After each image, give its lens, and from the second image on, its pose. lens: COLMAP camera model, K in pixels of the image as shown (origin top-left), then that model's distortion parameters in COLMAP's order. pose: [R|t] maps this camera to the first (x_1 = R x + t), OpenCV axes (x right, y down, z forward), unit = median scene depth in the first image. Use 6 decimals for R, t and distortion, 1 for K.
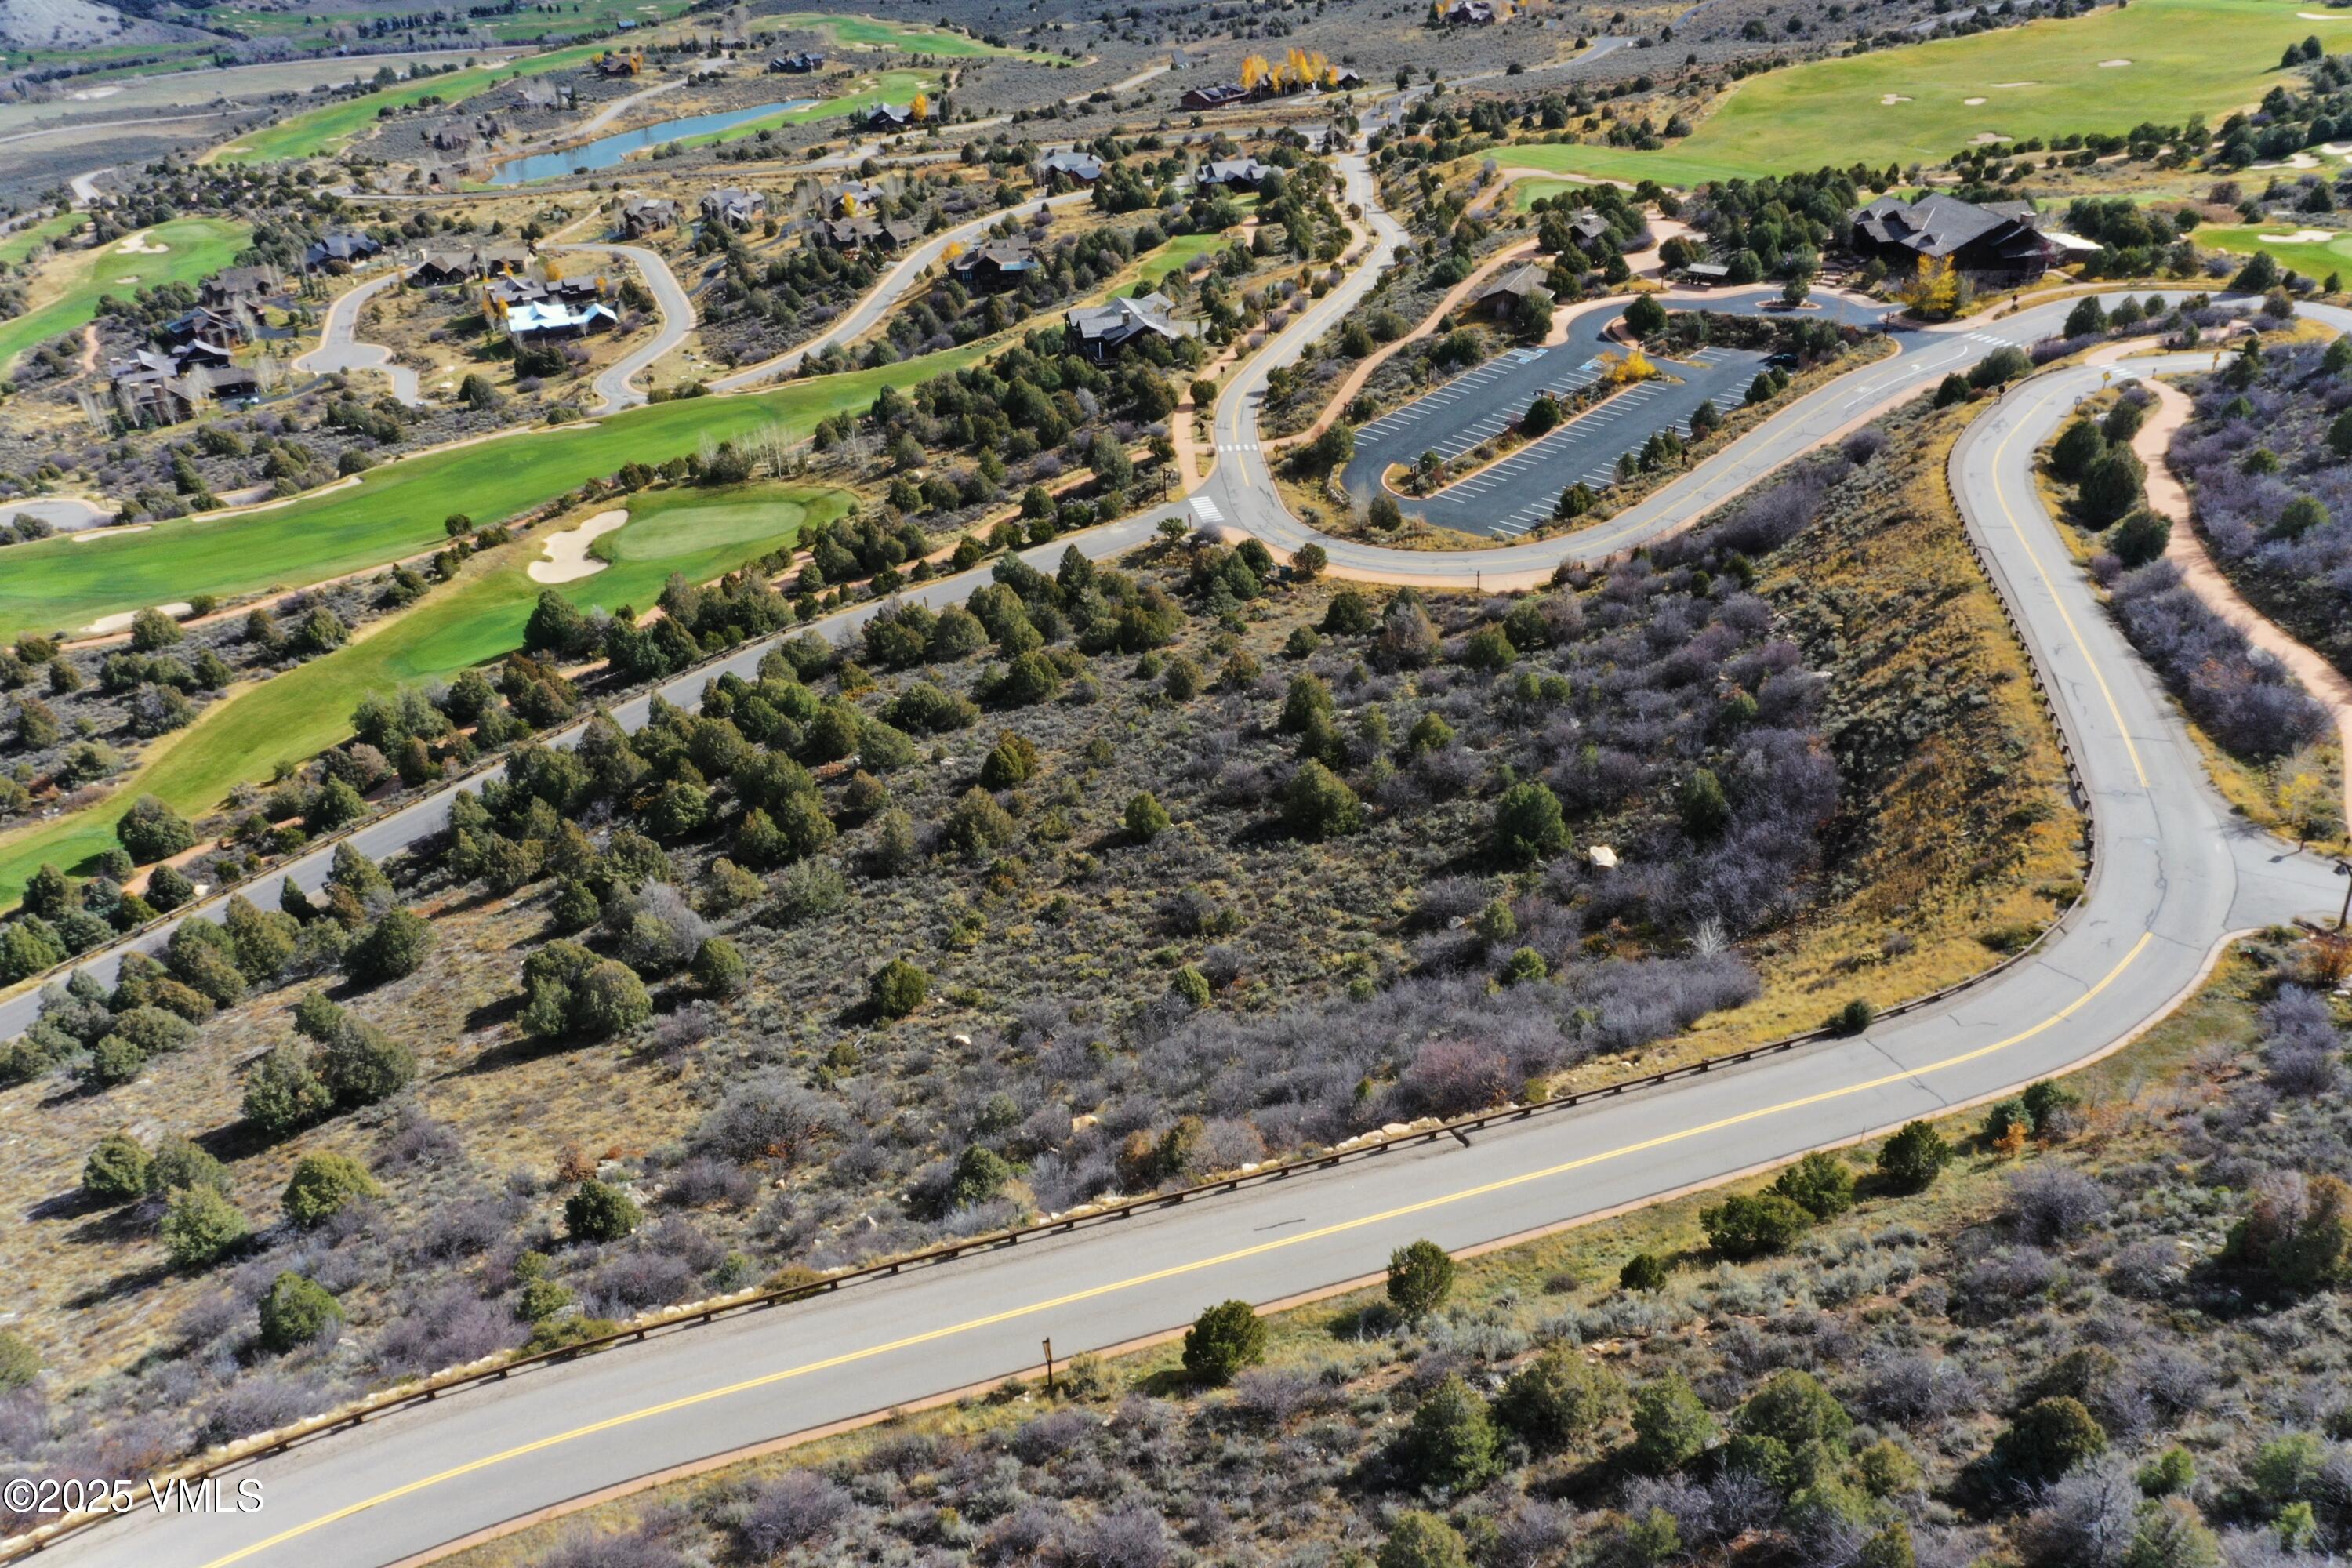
lens RADIAL K [[1858.6, 0, 1176.0], [0, 1858.6, 784.0], [0, 0, 1]] dist [-0.002952, 0.004890]
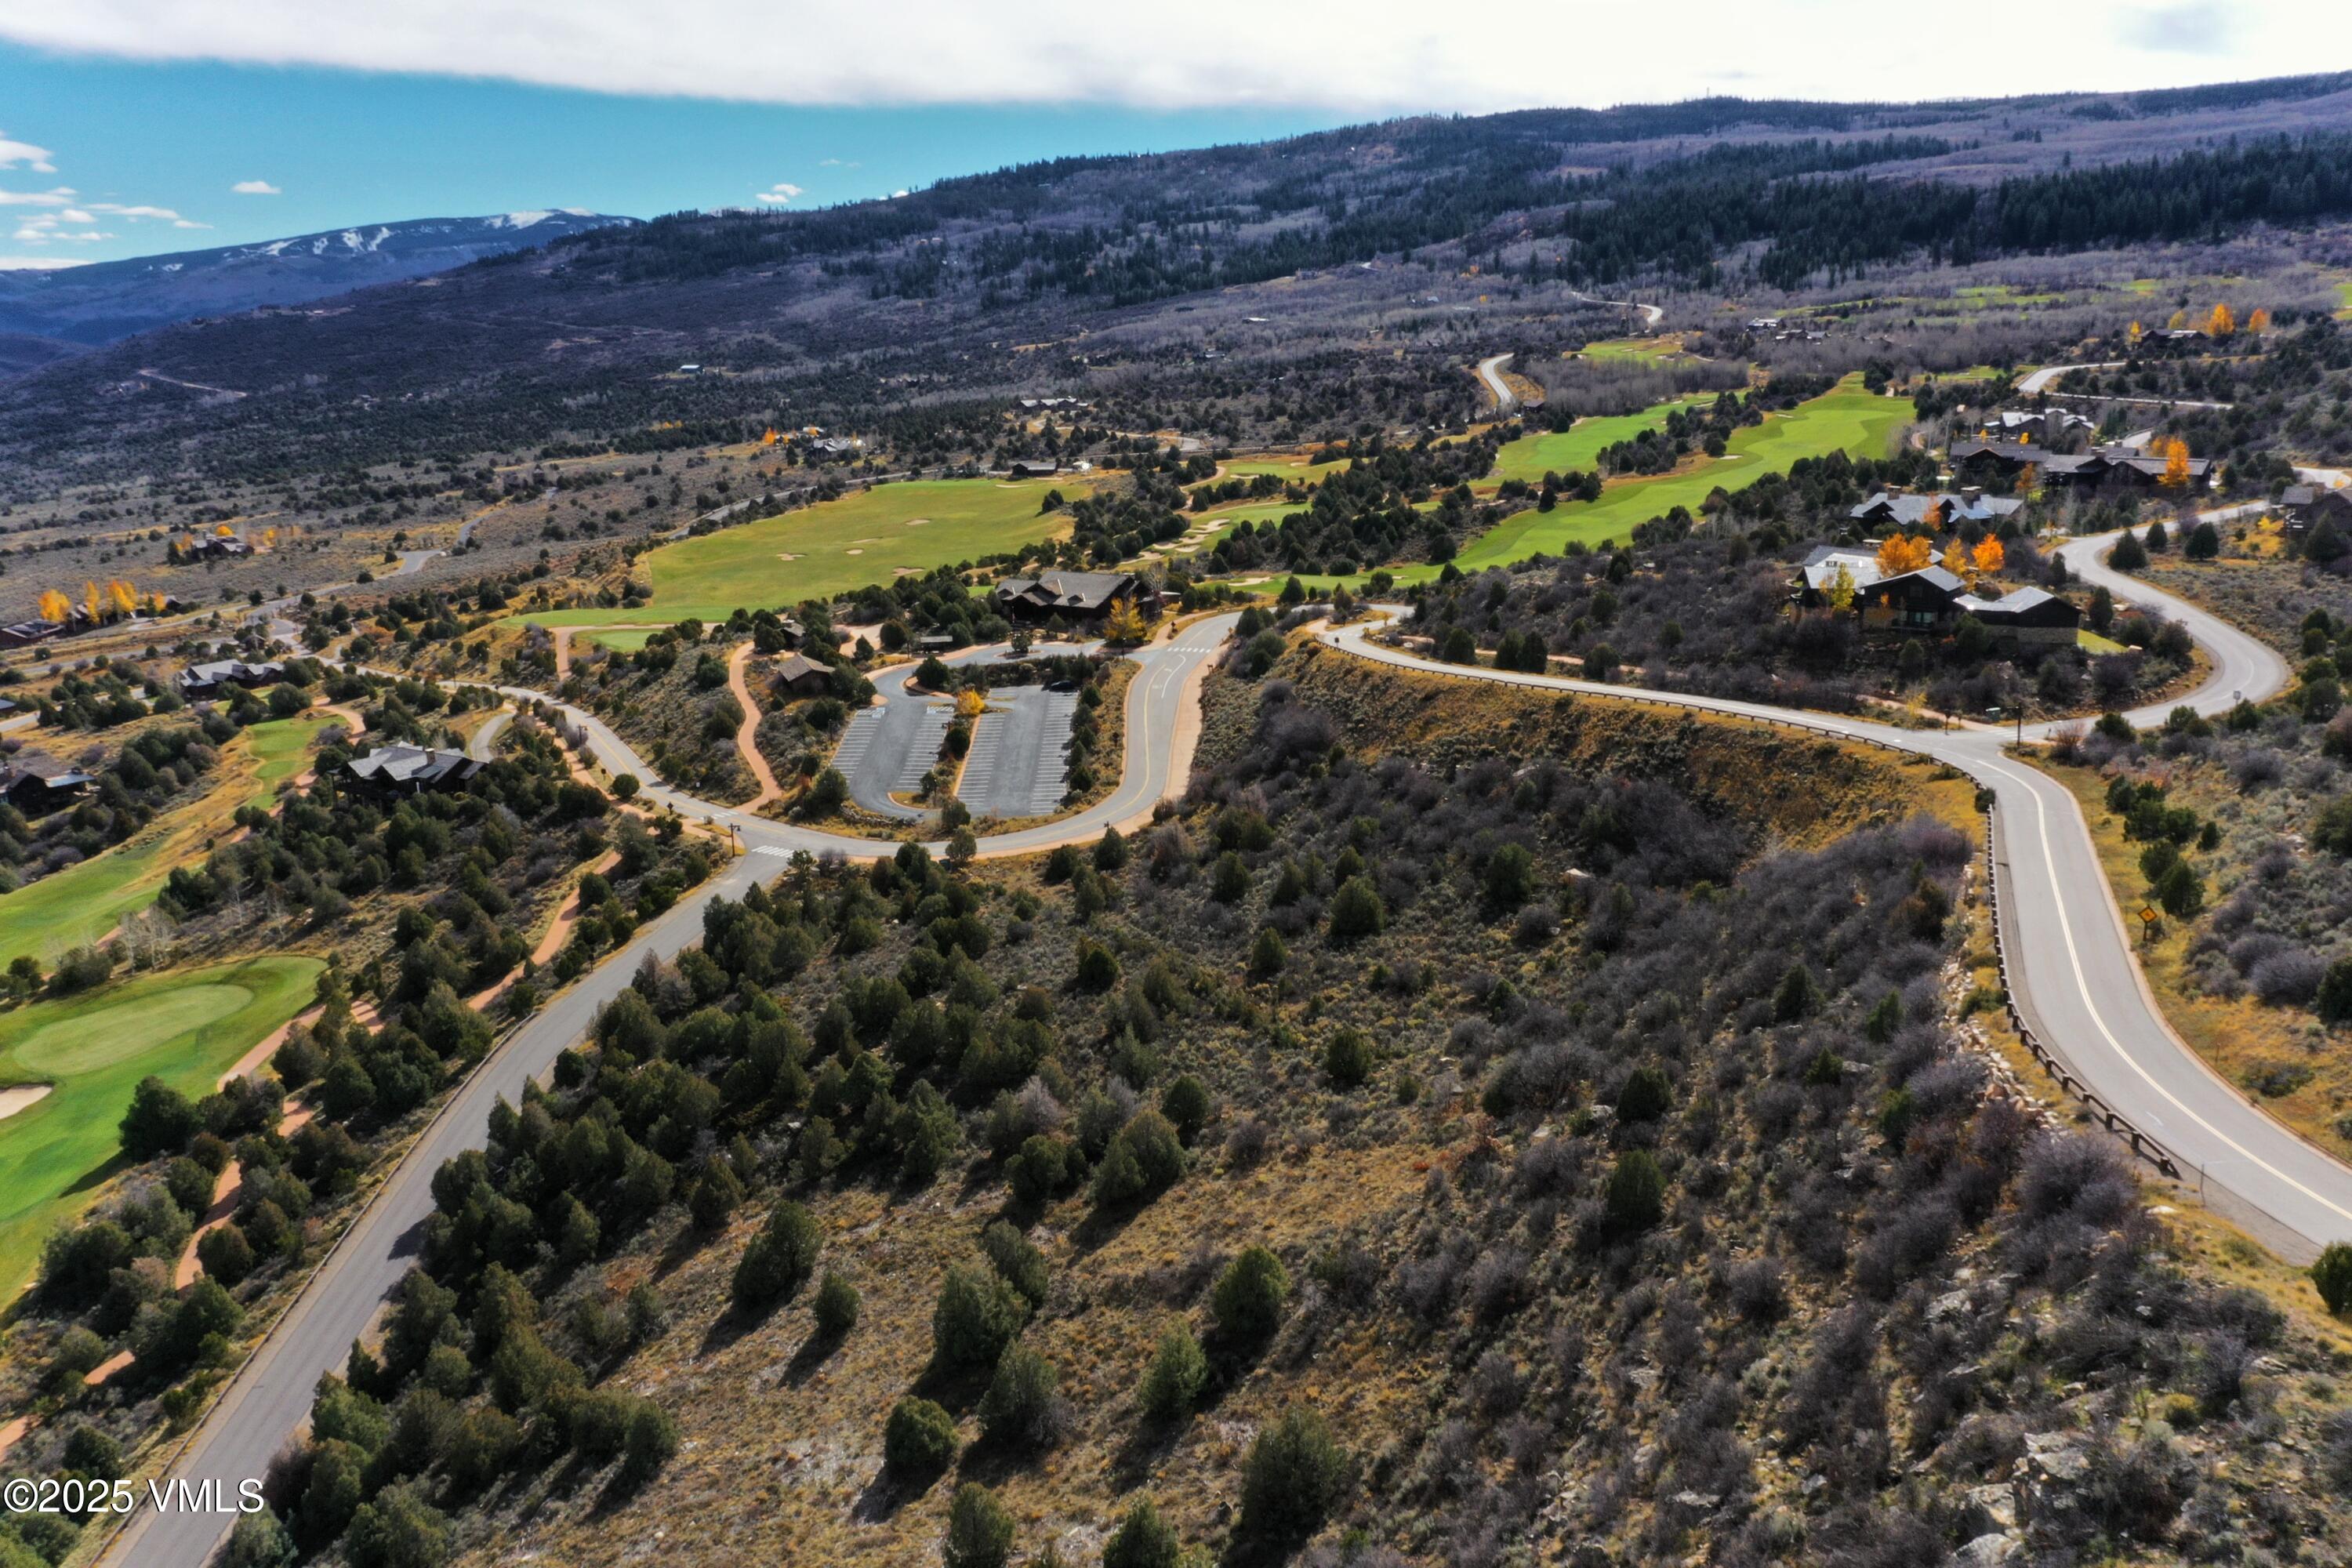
lens RADIAL K [[1846.4, 0, 1176.0], [0, 1846.4, 784.0], [0, 0, 1]] dist [-0.004533, 0.005277]
pose [[0.716399, -0.152054, 0.680920, -0.288400], [0.335155, 0.930981, -0.144724, 0.023761], [-0.611918, 0.331894, 0.717916, 0.050534]]
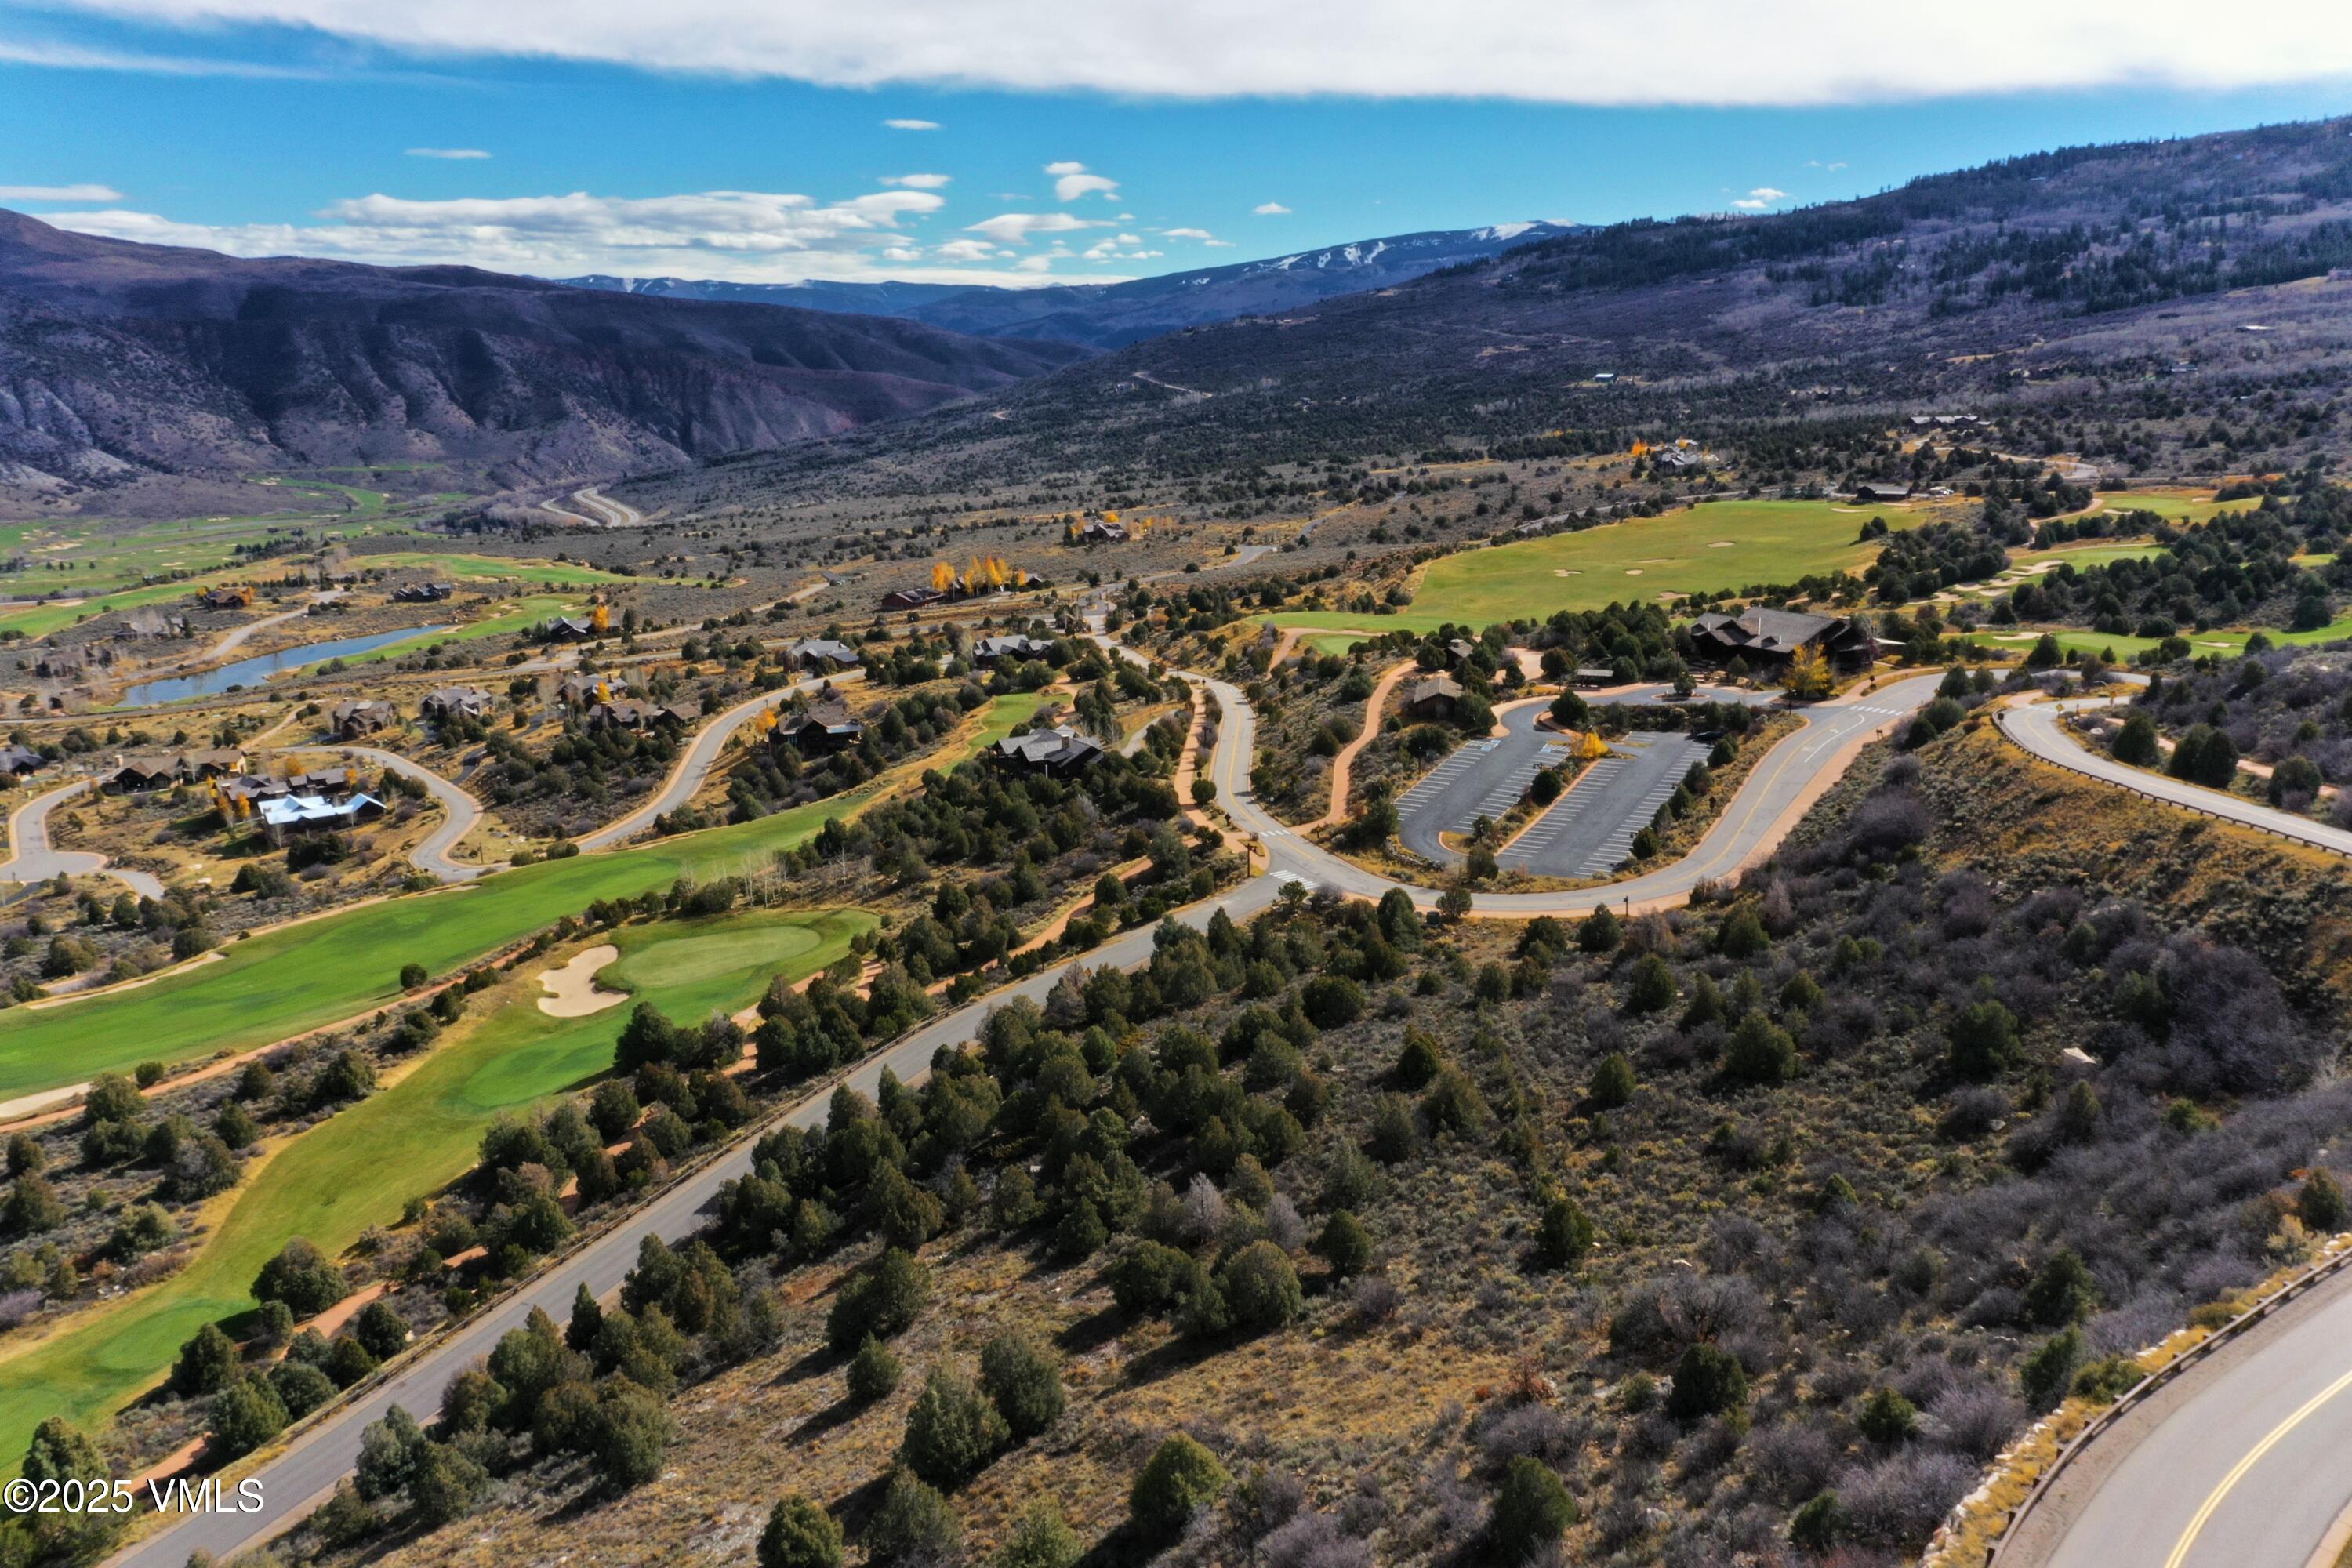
lens RADIAL K [[1858.6, 0, 1176.0], [0, 1858.6, 784.0], [0, 0, 1]] dist [-0.002952, 0.004890]
pose [[0.963537, -0.045672, 0.263647, -0.169524], [0.117295, 0.957704, -0.262765, 0.033962], [-0.240494, 0.284108, 0.928141, 0.028271]]
